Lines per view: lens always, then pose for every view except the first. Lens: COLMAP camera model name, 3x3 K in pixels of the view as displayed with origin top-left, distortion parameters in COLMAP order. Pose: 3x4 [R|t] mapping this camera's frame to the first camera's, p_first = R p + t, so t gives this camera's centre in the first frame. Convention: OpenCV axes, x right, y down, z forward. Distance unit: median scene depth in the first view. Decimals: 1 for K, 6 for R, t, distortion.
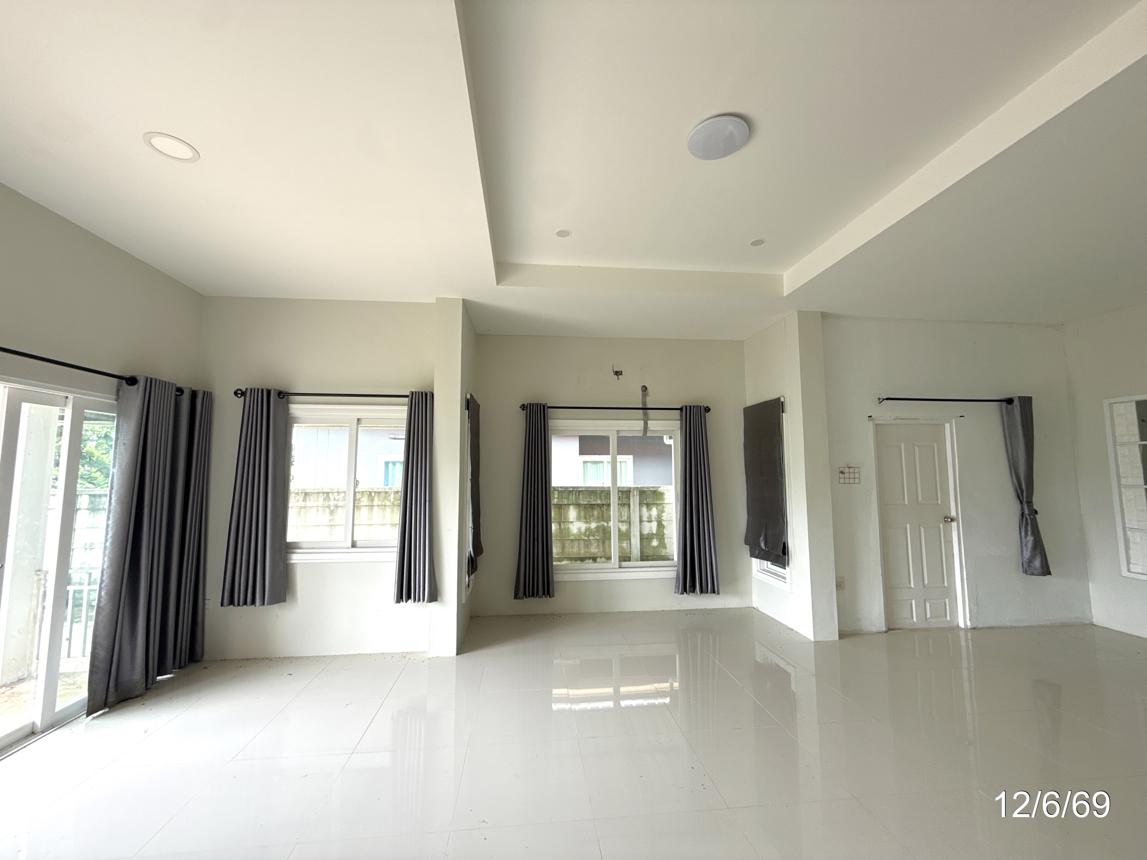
lens RADIAL K [[462.5, 0, 572.6], [0, 462.5, 431.1], [0, 0, 1]] dist [0.002992, 0.000191]
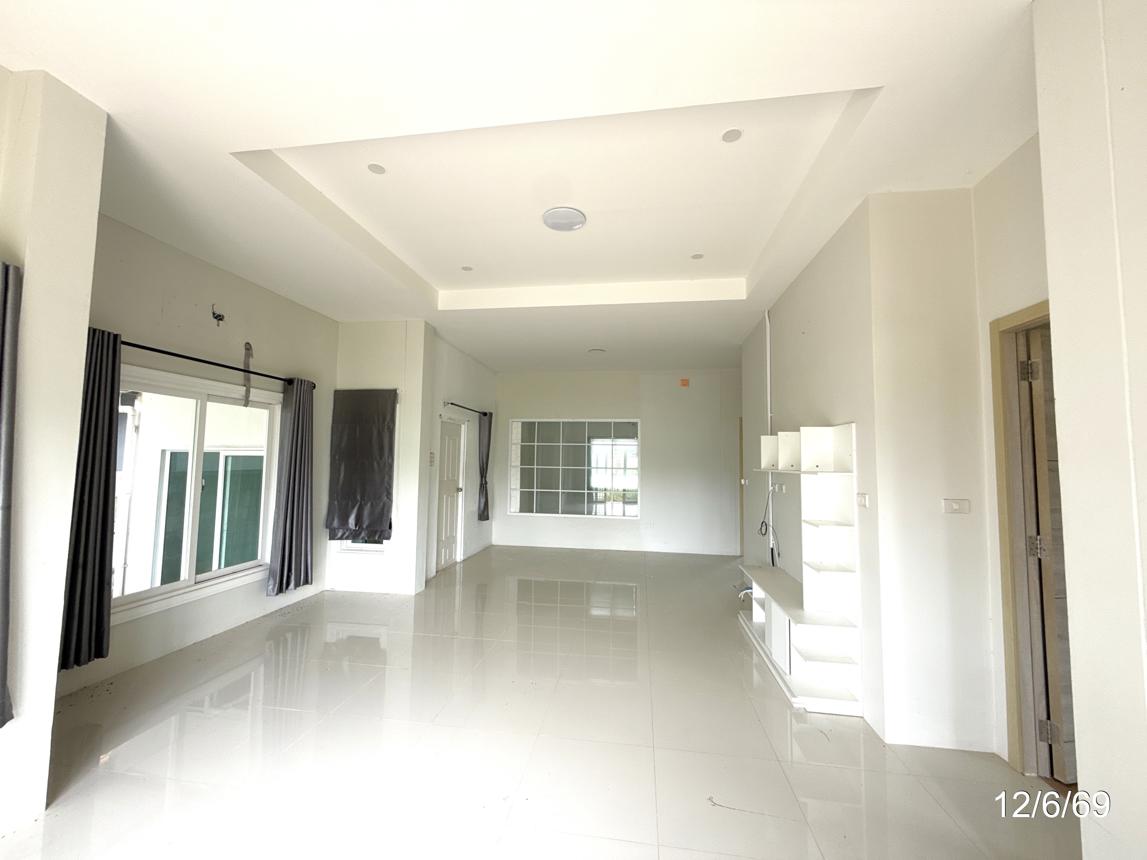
lens RADIAL K [[462.5, 0, 569.1], [0, 462.5, 428.4], [0, 0, 1]] dist [0.002992, 0.000191]
pose [[0.258412, 0.074609, 0.963149, -0.479823], [-0.103269, 0.993434, -0.049248, 0.030829], [-0.960499, -0.086737, 0.264420, 0.274598]]
